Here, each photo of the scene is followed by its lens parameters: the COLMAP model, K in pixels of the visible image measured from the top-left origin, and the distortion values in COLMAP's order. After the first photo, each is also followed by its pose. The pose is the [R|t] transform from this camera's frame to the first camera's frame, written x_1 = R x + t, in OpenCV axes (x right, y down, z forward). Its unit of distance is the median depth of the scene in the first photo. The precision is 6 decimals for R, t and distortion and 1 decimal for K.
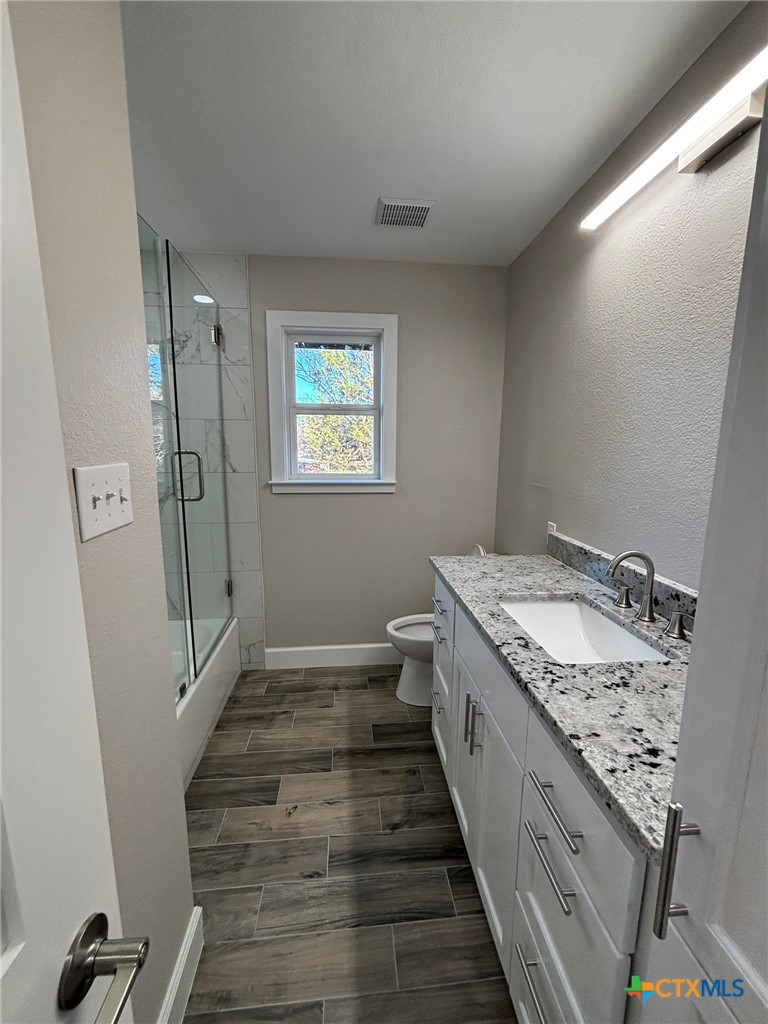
lens RADIAL K [[412.9, 0, 384.2], [0, 412.9, 512.4], [0, 0, 1]] dist [-0.001083, 0.000143]
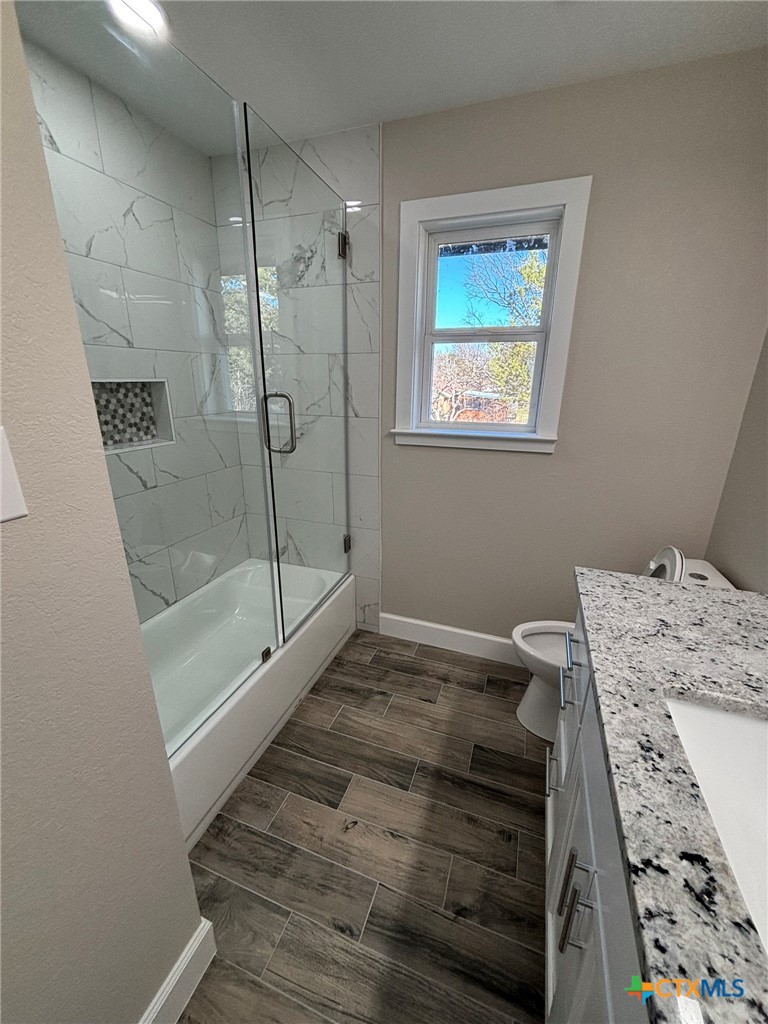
lens RADIAL K [[412.9, 0, 383.7], [0, 412.9, 510.9], [0, 0, 1]] dist [-0.001083, 0.000143]
pose [[0.903188, 0.134942, -0.407483, 0.082174], [-0.072781, 0.983698, 0.164442, -0.058756], [0.423030, -0.118865, 0.898285, 0.265632]]
